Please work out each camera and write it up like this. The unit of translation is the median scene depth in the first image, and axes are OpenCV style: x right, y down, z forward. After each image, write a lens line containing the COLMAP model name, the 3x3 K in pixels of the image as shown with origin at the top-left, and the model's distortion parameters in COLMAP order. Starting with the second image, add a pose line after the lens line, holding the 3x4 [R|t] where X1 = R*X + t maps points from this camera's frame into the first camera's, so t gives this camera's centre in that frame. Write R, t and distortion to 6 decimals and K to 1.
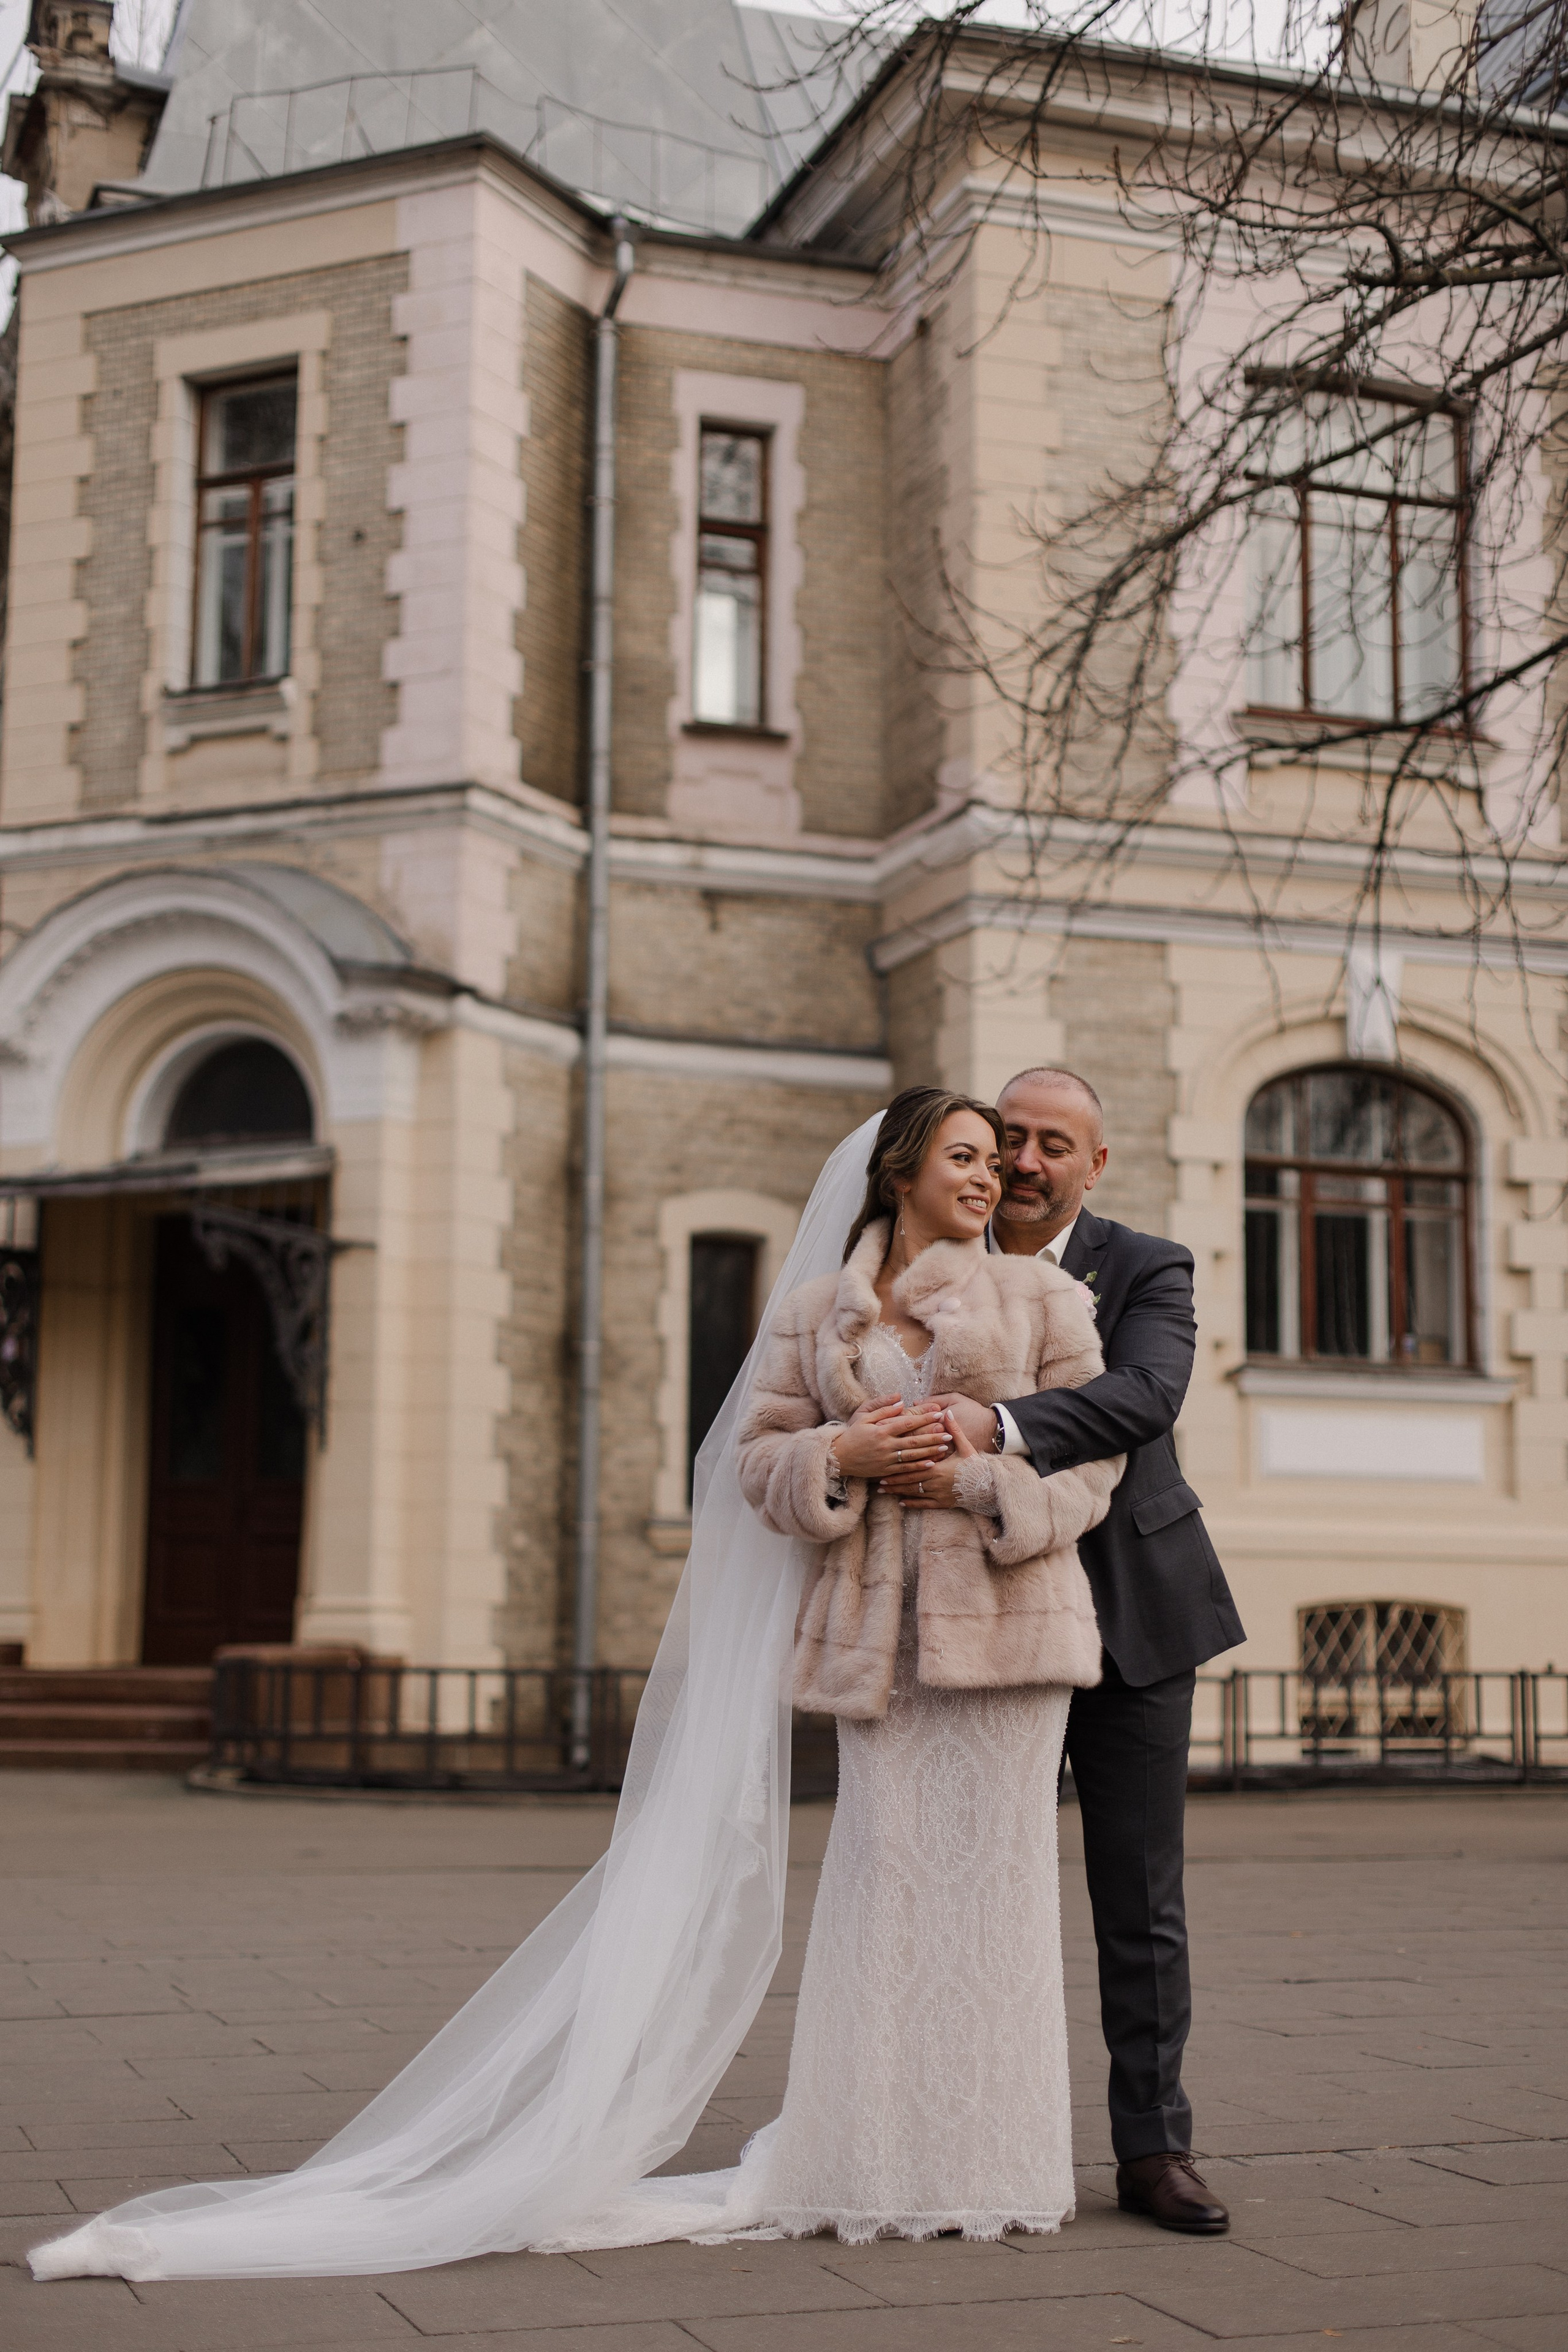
lens RADIAL K [[3393.3, 0, 776.1], [0, 3393.3, 1177.2], [0, 0, 1]] dist [0.000211, -0.017223]
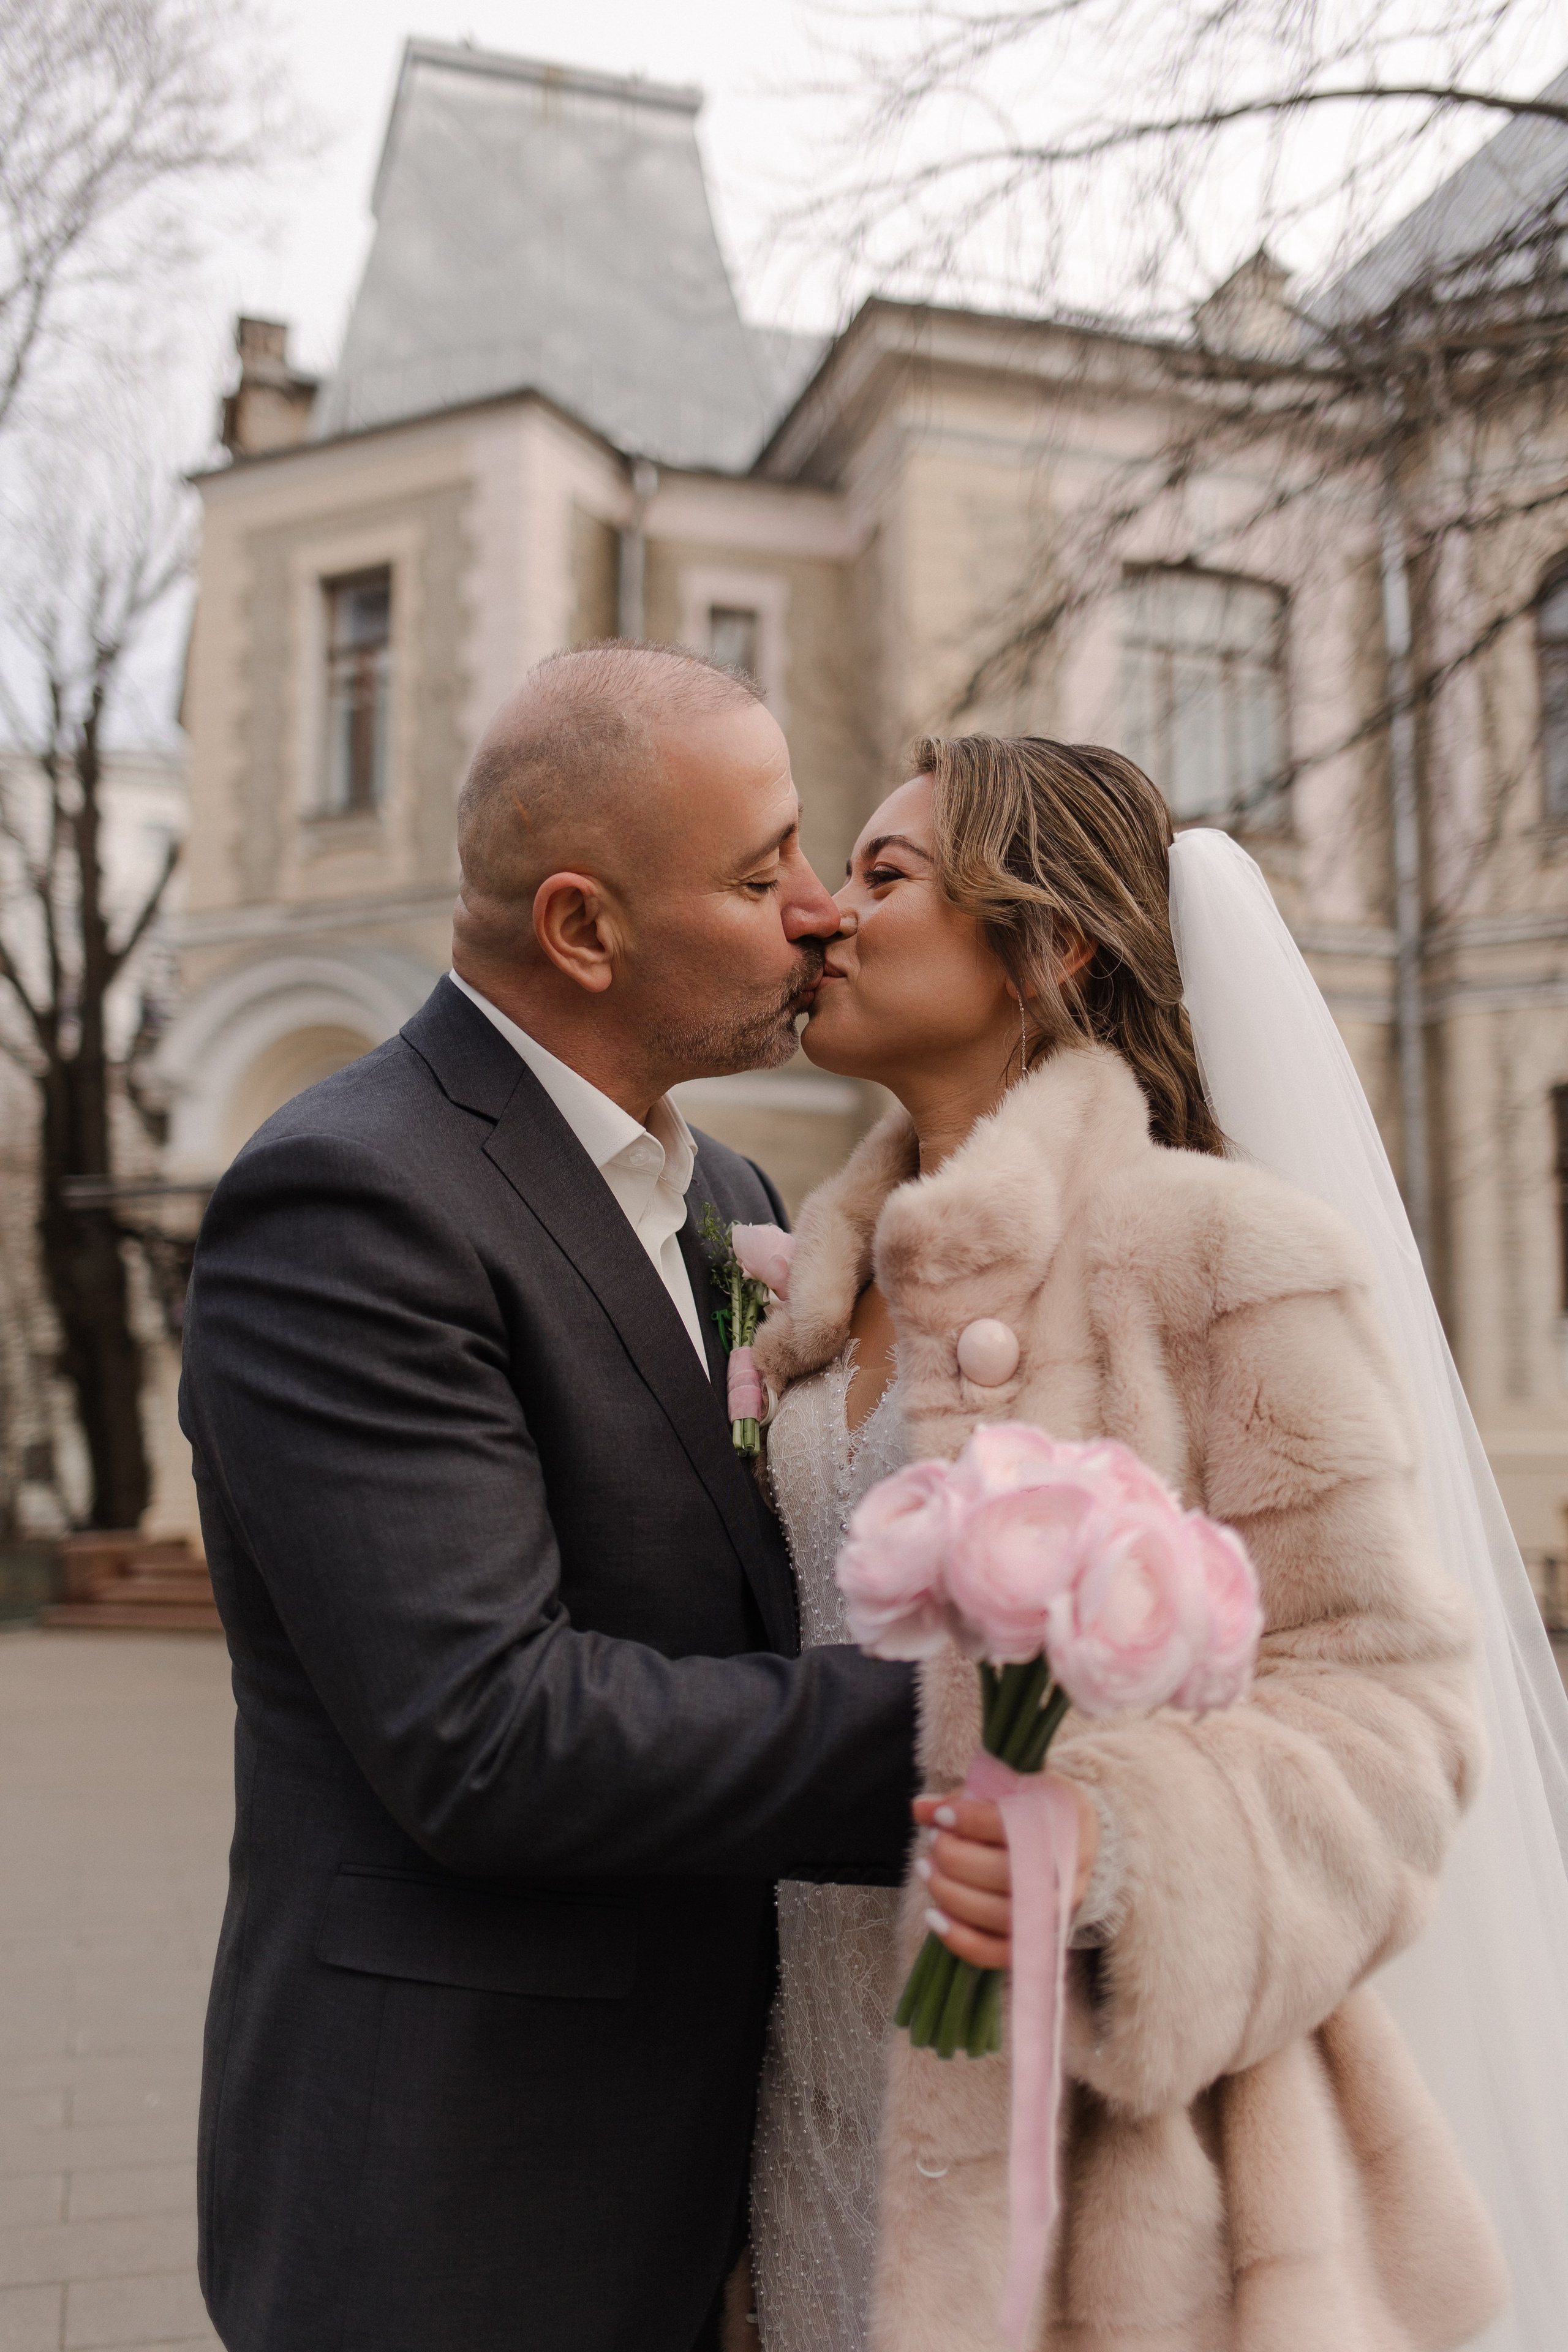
lens RADIAL K [[2273.1, 0, 784.0], [0, 2273.1, 1176.0], [0, 0, 1]] dist [0.005931, -0.019268]
pose [[0.999697, -0.008931, -0.022941, 0.028301], [0.008948, 0.999960, 0.000633, -0.000586], [0.022934, -0.000839, 0.999737, 0.120059]]
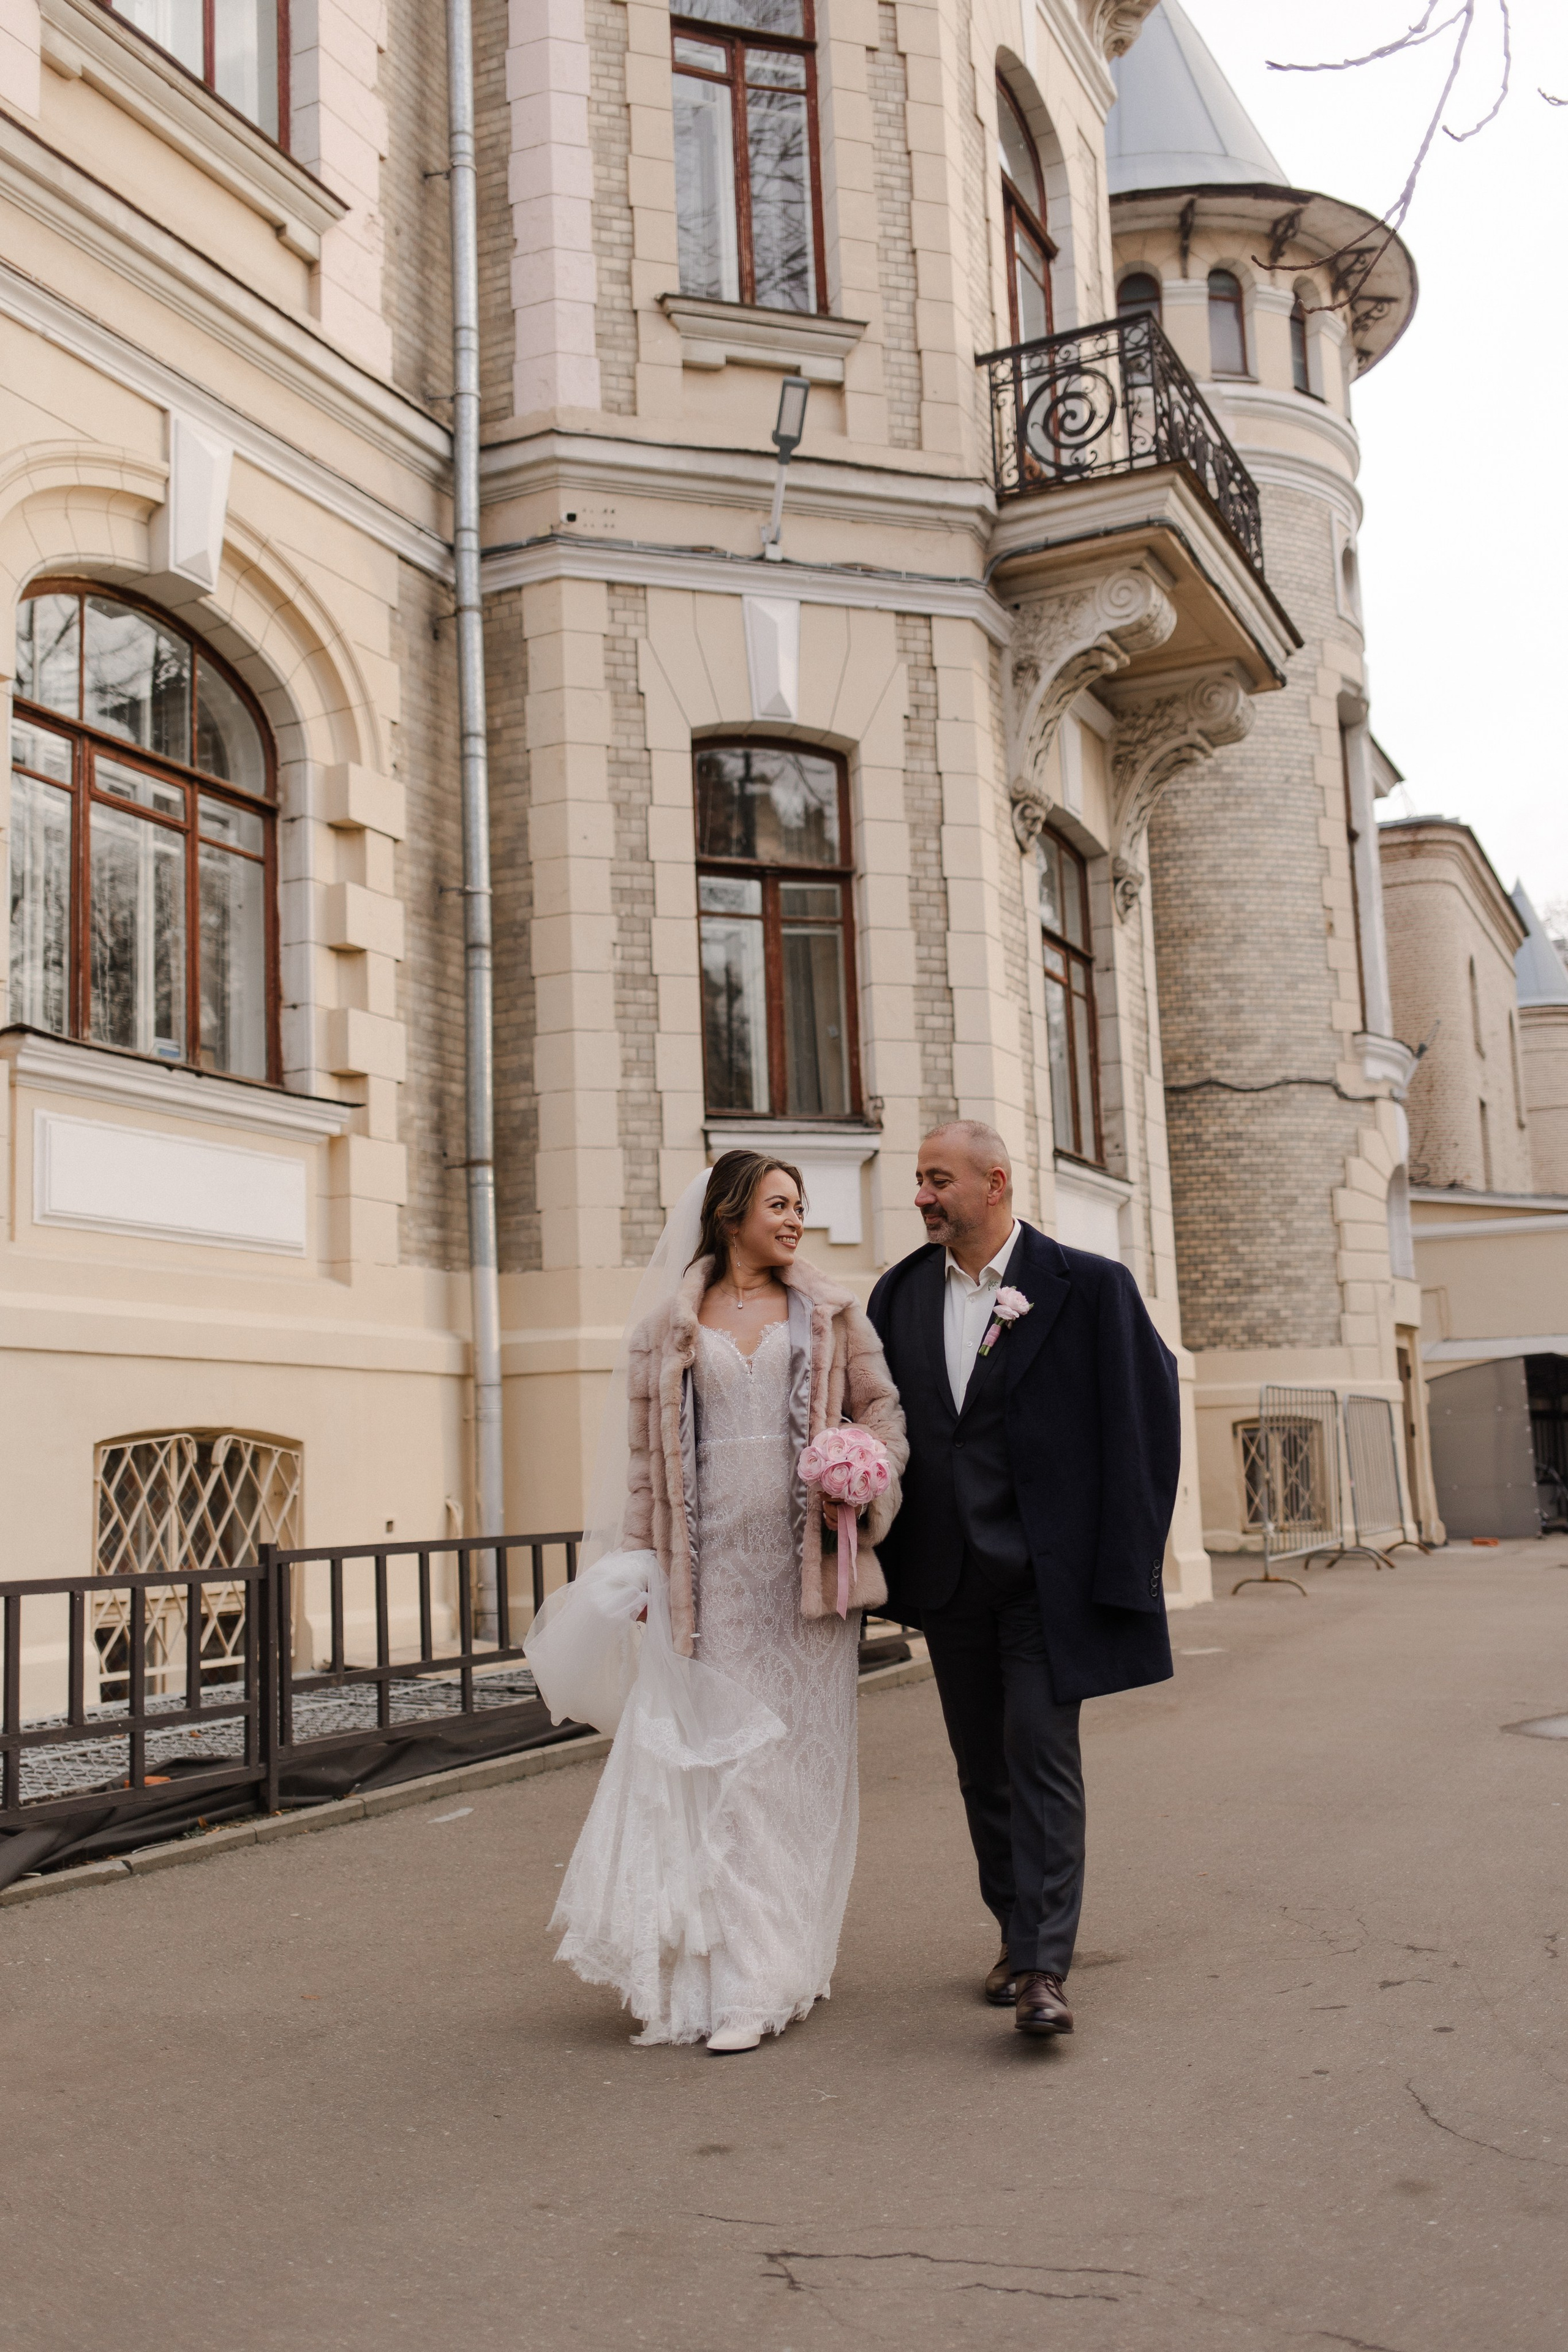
lens RADIAL K [[2253.8, 0, 780.1], [0, 2253.8, 1172.7], [0, 0, 1]] dist [0.020498, -0.035003]
pose [[0.705939, 0.063106, 0.705456, -0.040588], [-0.053165, 0.997934, -0.036069, 0.087128], [-0.706275, -0.012043, 0.707835, 0.635688]]
